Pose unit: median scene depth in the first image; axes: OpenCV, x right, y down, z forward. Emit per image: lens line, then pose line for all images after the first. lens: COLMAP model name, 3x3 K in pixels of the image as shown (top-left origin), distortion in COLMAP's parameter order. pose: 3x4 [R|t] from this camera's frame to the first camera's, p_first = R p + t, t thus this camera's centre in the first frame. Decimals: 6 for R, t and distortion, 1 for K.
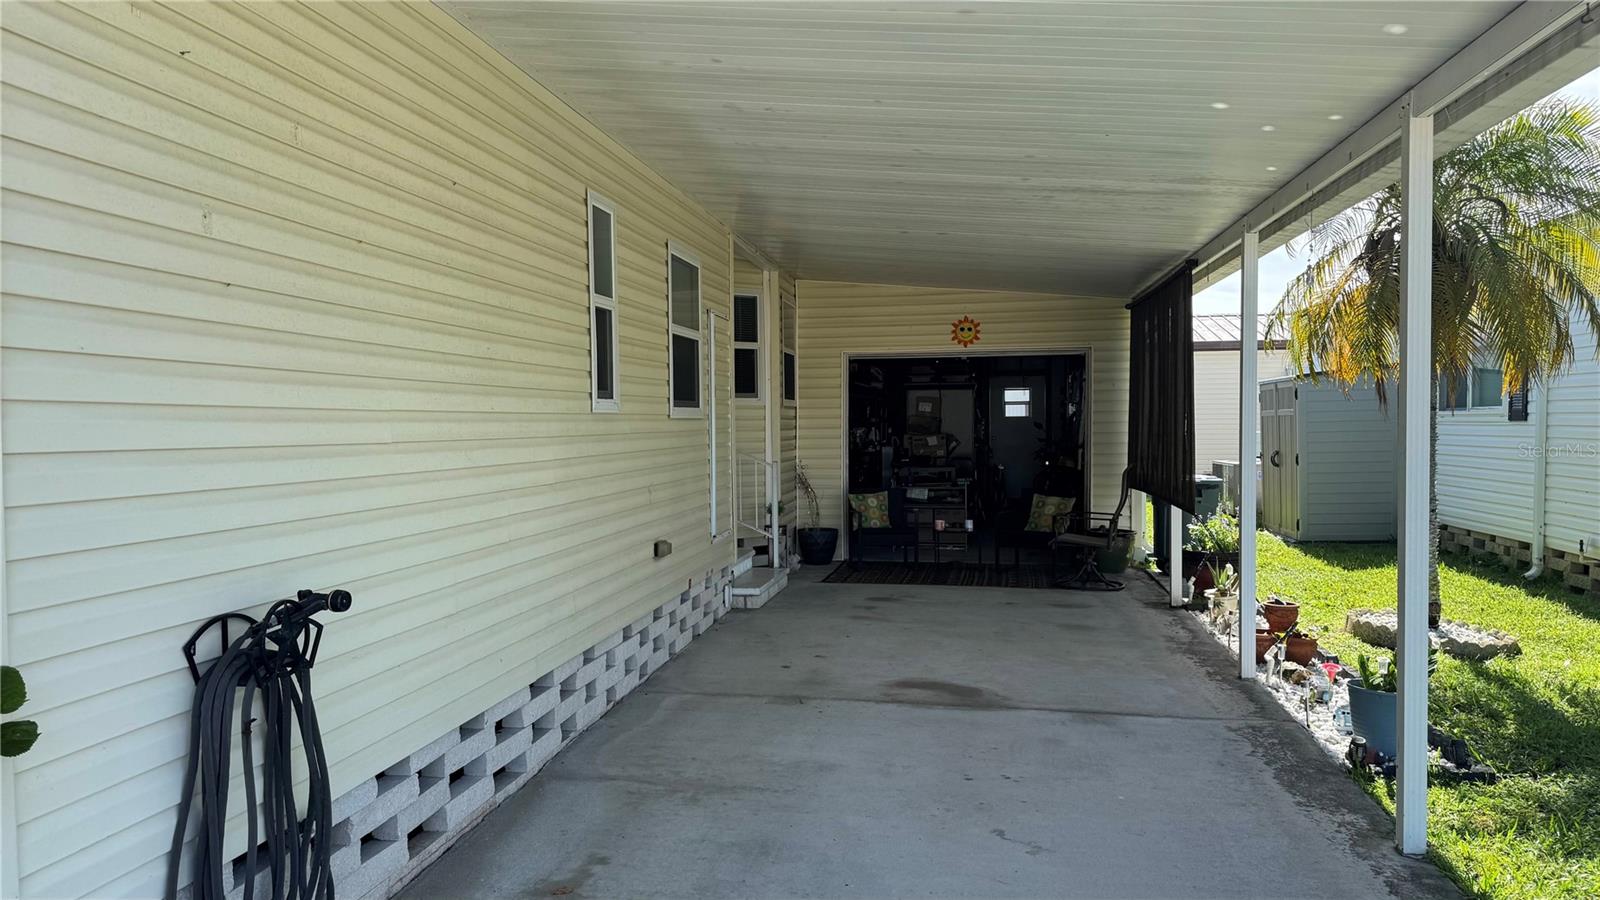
lens RADIAL K [[1107.5, 0, 800.0], [0, 1107.5, 450.0], [0, 0, 1]] dist [0.118437, -0.164014]
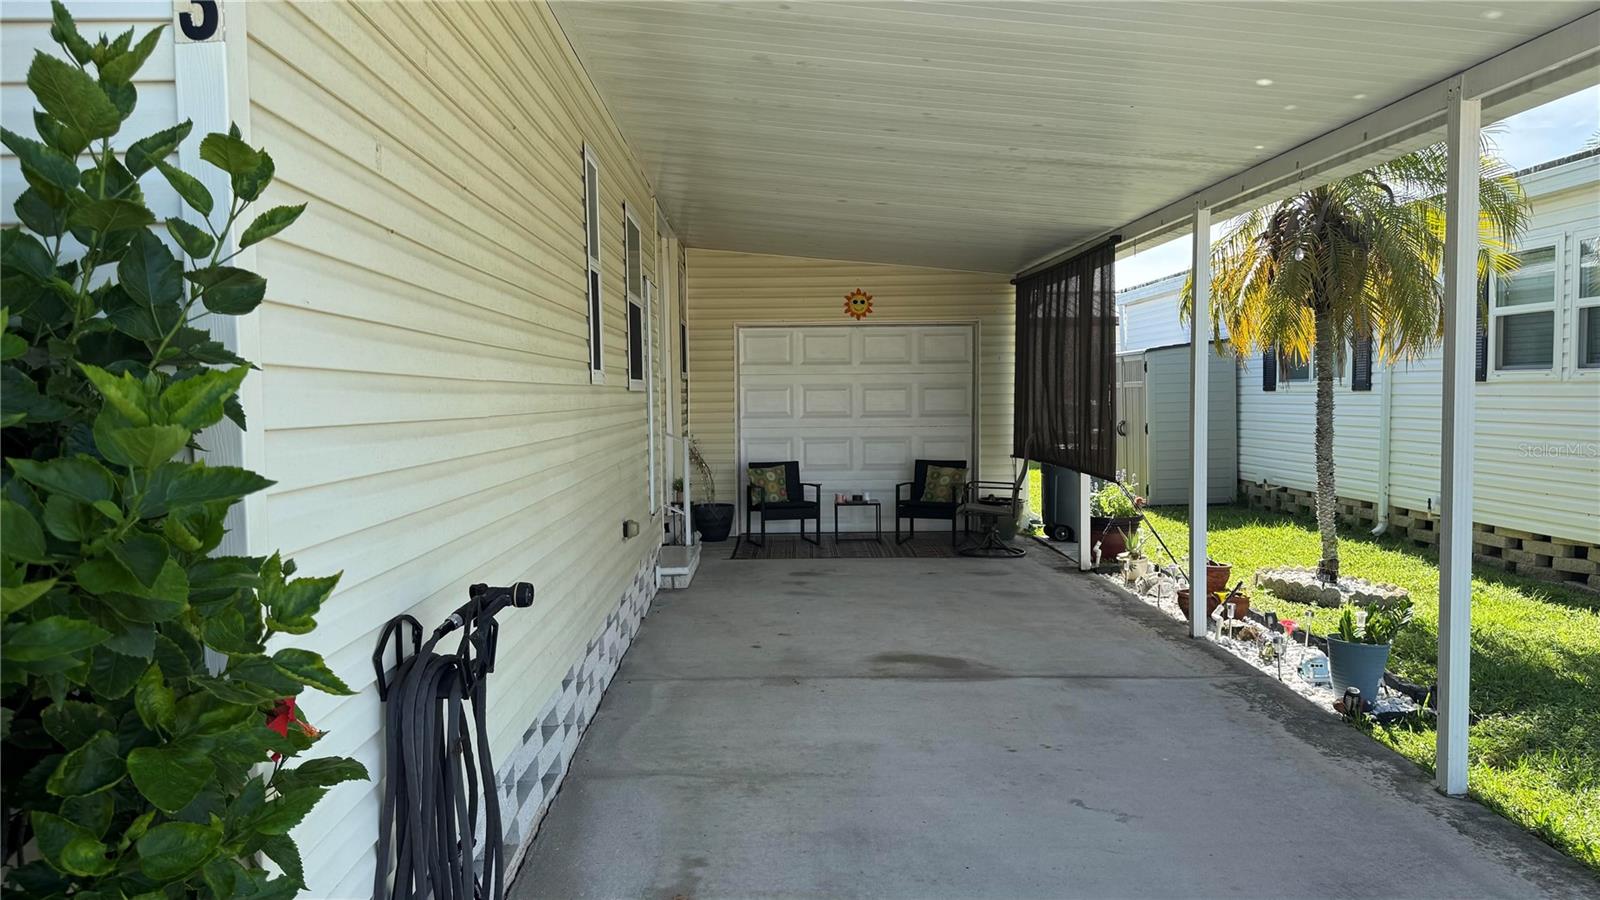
lens RADIAL K [[1107.5, 0, 800.0], [0, 1107.5, 450.0], [0, 0, 1]] dist [0.118437, -0.164014]
pose [[0.982389, -0.013463, 0.186362, -0.186857], [0.009171, 0.999673, 0.023876, 0.000562], [-0.186623, -0.021747, 0.982191, 0.052946]]
